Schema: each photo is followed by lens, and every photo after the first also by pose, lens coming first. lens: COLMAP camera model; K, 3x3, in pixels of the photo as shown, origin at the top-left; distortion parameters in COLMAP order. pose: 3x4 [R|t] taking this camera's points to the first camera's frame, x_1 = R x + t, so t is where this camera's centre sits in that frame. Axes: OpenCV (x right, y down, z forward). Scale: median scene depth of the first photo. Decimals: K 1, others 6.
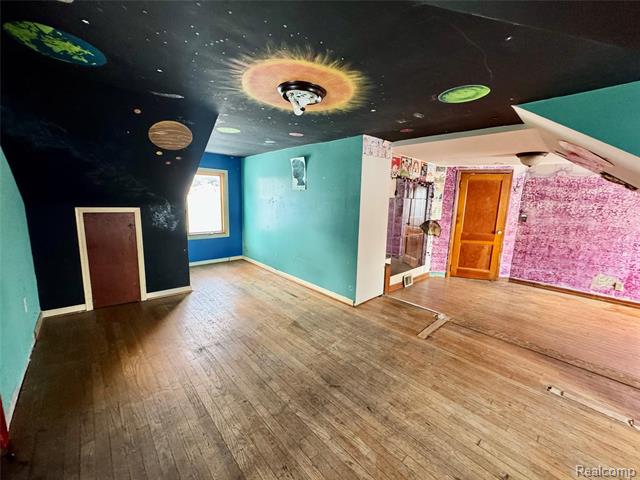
lens RADIAL K [[256.0, 0, 320.4], [0, 256.0, 240.1], [0, 0, 1]] dist [-0.003198, 0.000222]
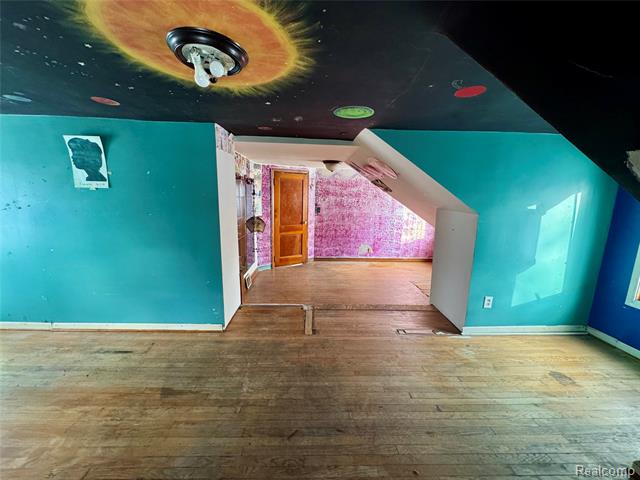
lens RADIAL K [[256.0, 0, 320.4], [0, 256.0, 239.0], [0, 0, 1]] dist [-0.003198, 0.000222]
pose [[0.656322, -0.142653, 0.740872, -0.224955], [0.117591, 0.989304, 0.086317, -0.068528], [-0.745261, 0.030468, 0.666076, 0.192014]]
